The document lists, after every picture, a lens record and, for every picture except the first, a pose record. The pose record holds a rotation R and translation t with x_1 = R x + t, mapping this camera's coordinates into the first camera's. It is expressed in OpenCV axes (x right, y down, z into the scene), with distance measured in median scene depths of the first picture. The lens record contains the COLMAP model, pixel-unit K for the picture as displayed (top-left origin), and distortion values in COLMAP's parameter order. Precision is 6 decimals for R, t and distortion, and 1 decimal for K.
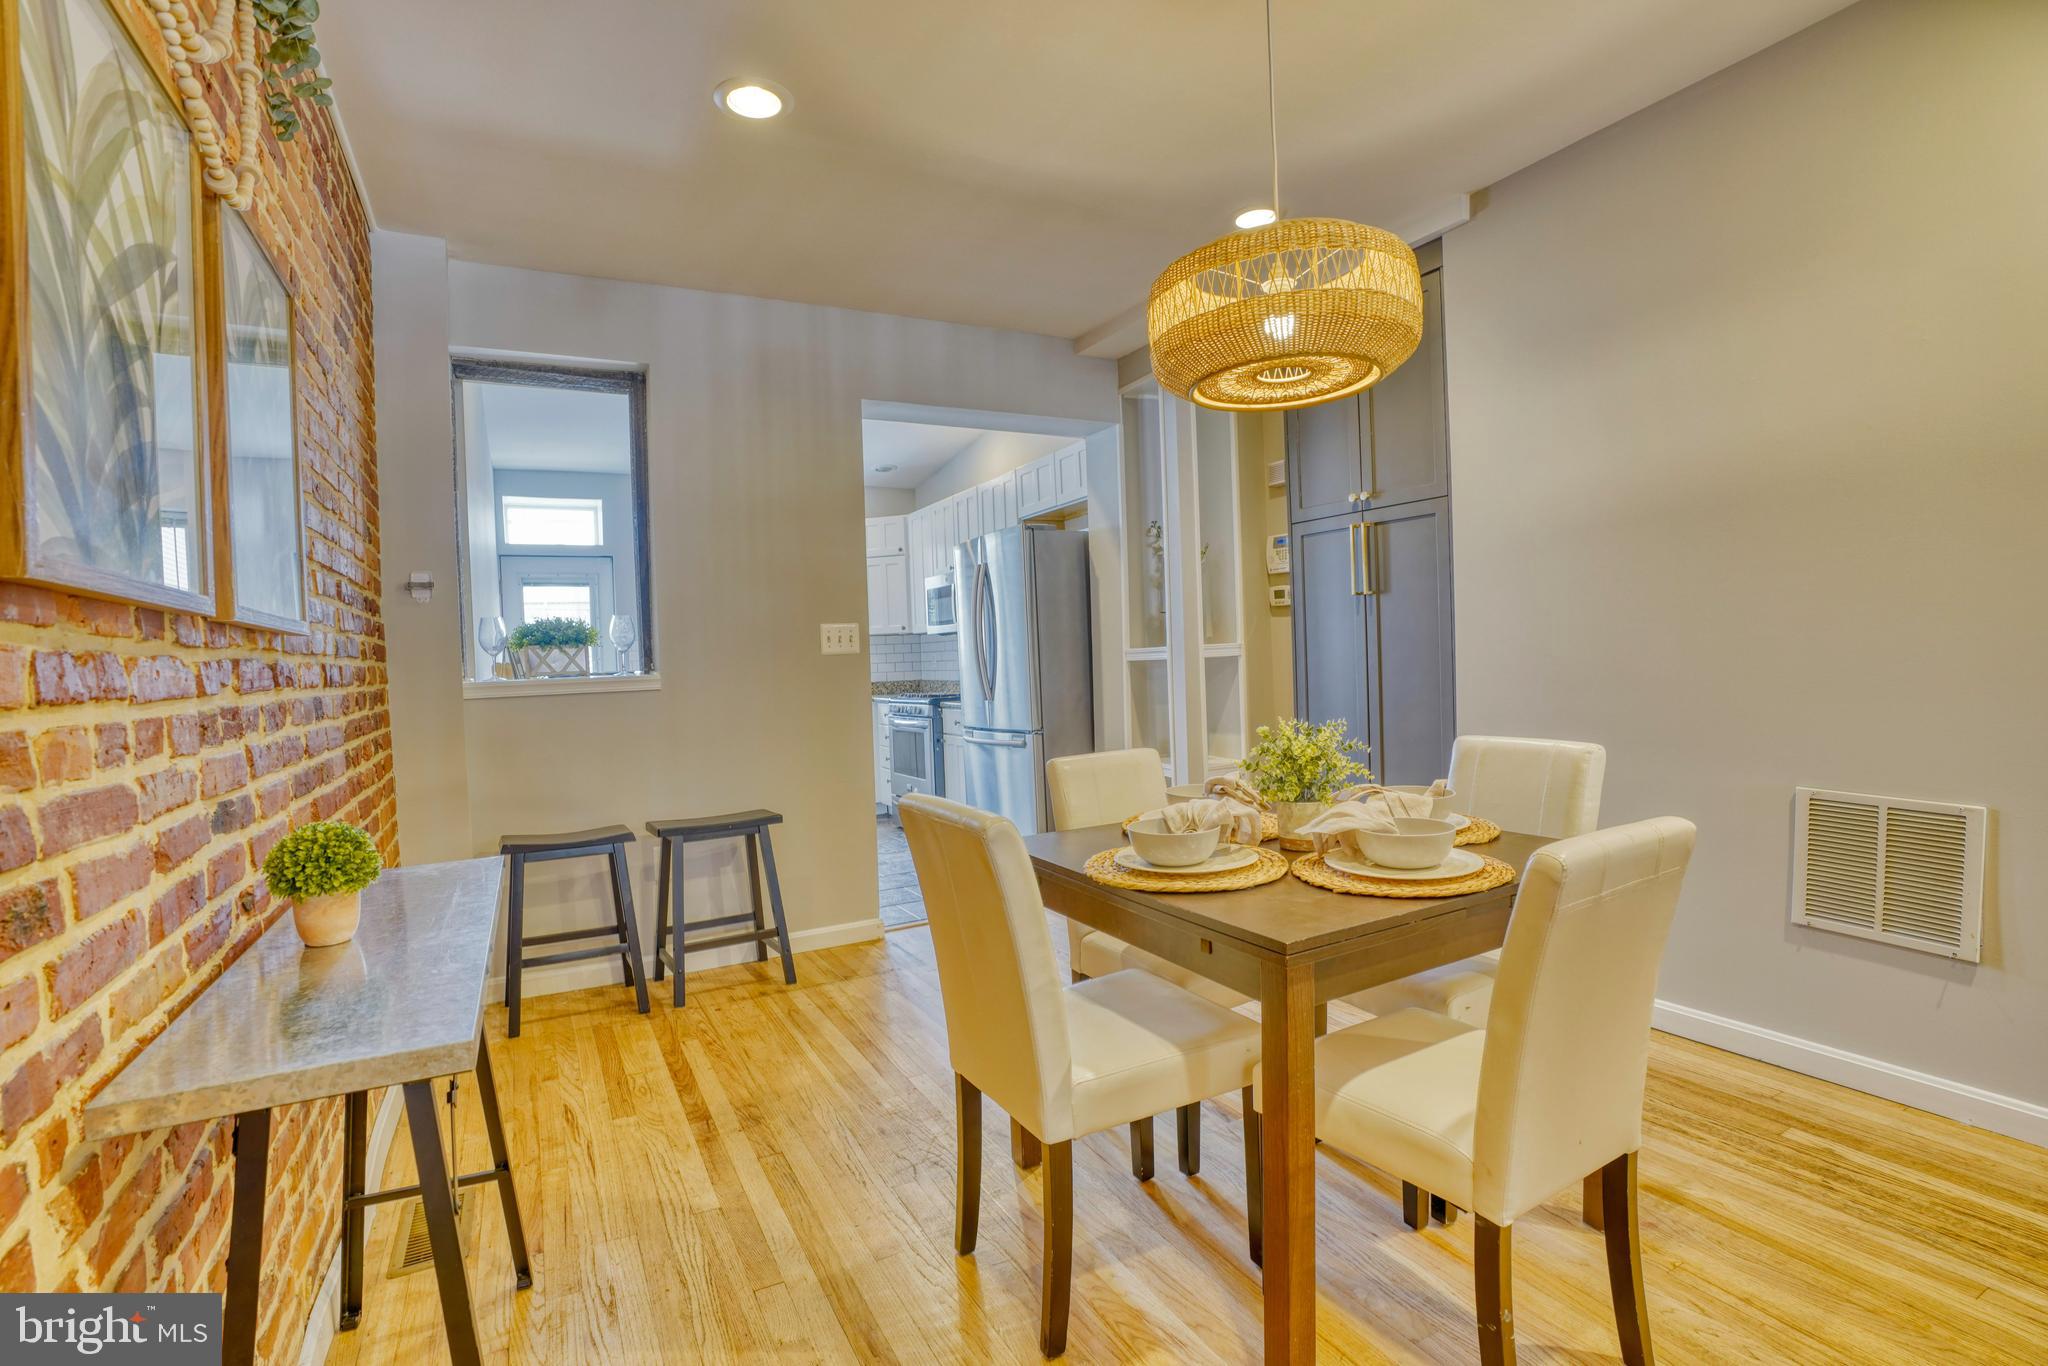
lens RADIAL K [[947.0, 0, 1013.8], [0, 947.0, 691.2], [0, 0, 1]] dist [-0.058815, 0.013696]
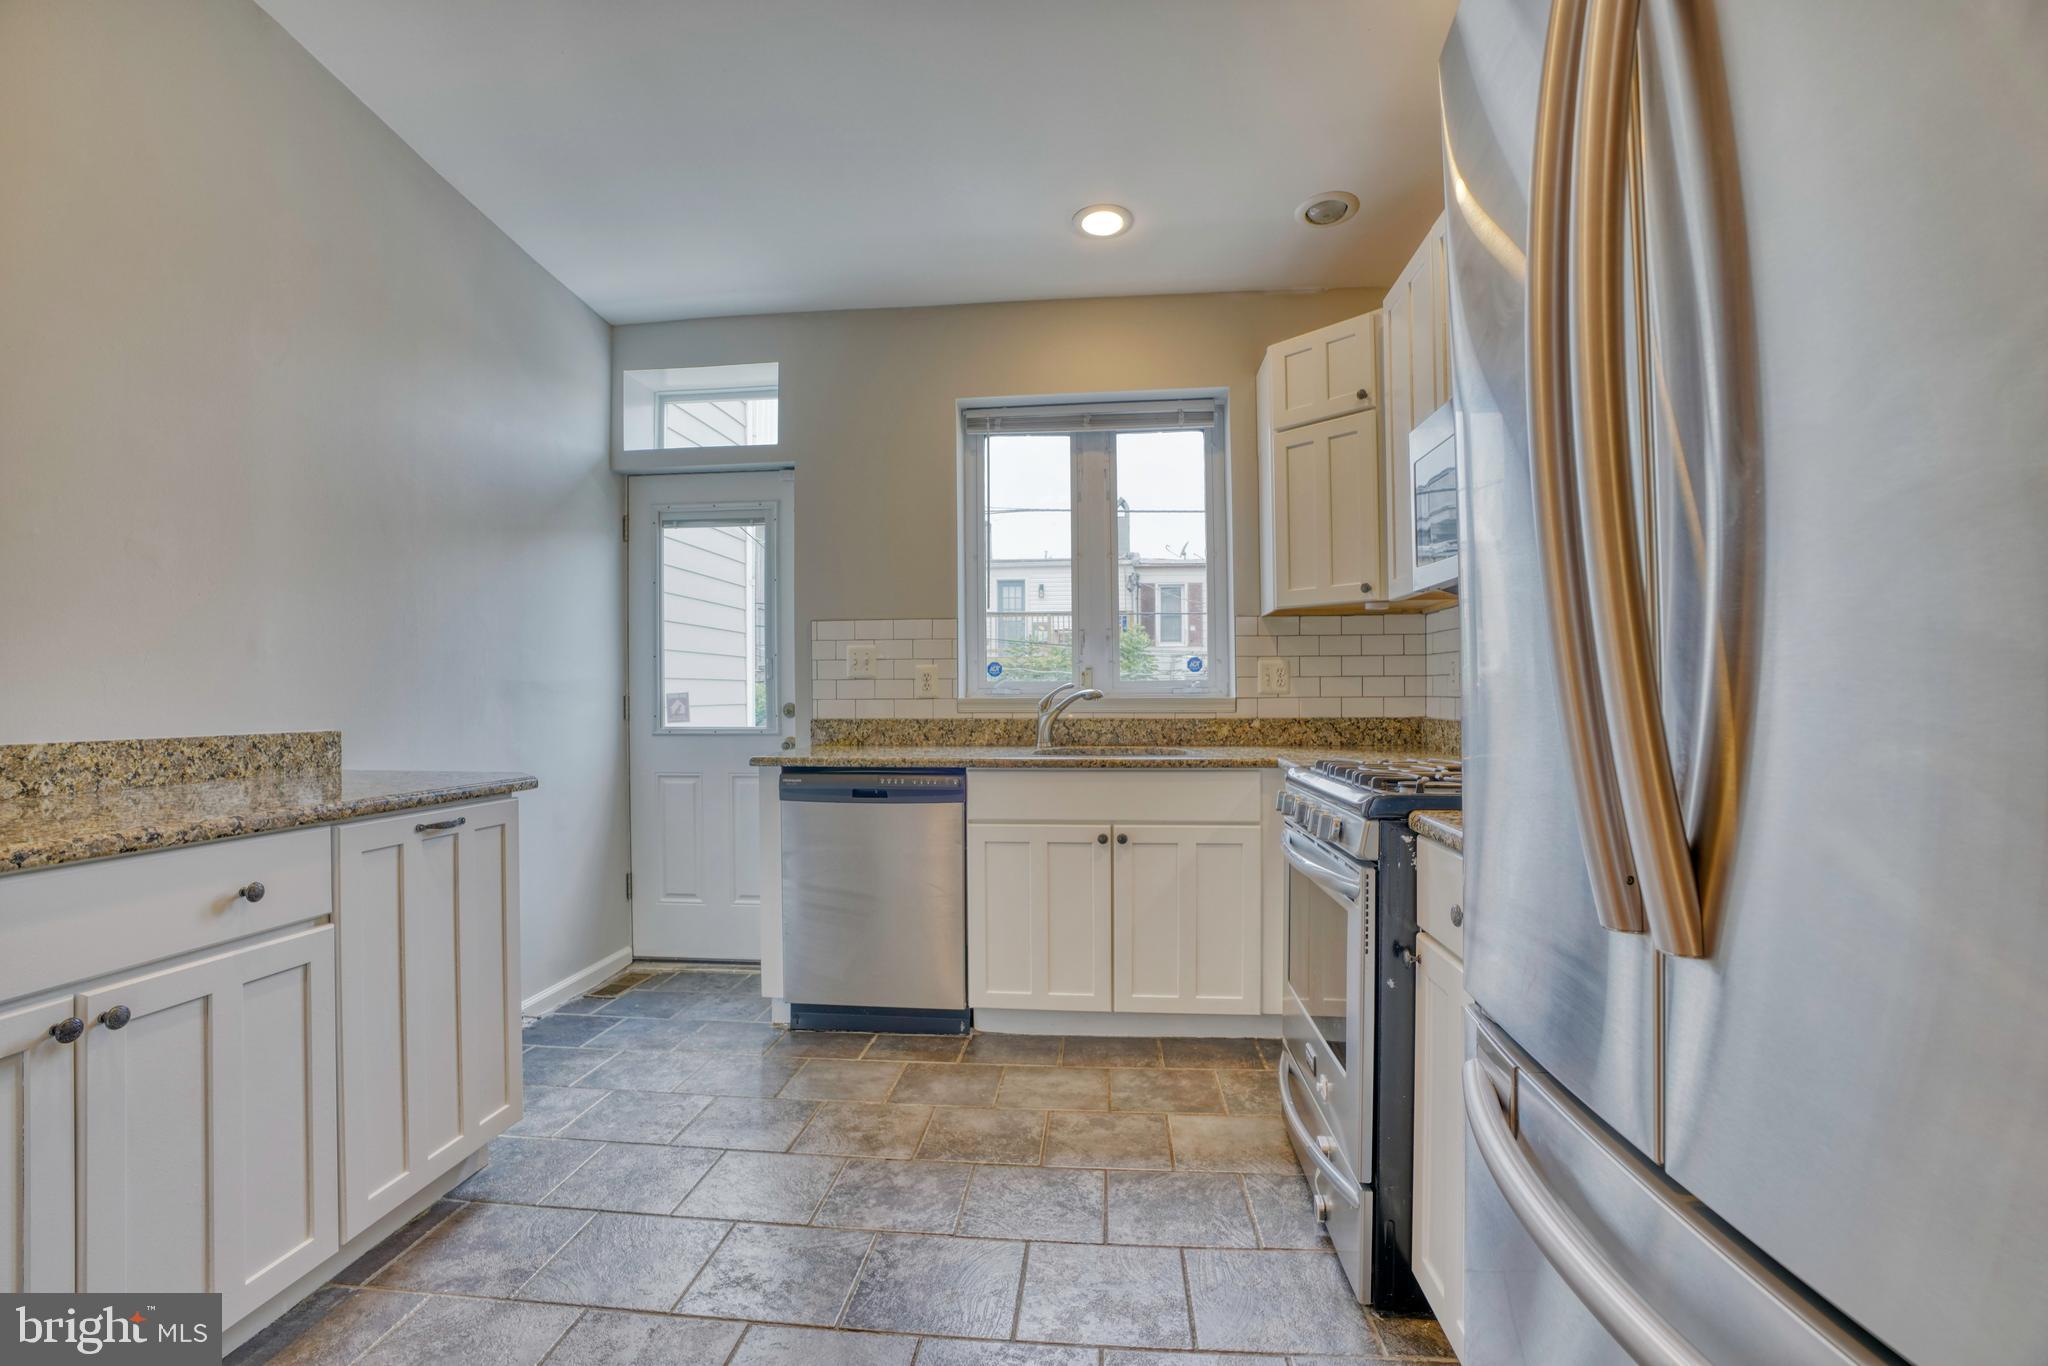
lens RADIAL K [[947.0, 0, 1002.6], [0, 947.0, 683.7], [0, 0, 1]] dist [-0.058815, 0.013696]
pose [[0.832717, 0.025173, -0.553127, -0.046738], [-0.042548, 0.998921, -0.018595, -0.026434], [0.552062, 0.039019, 0.832890, 1.230083]]
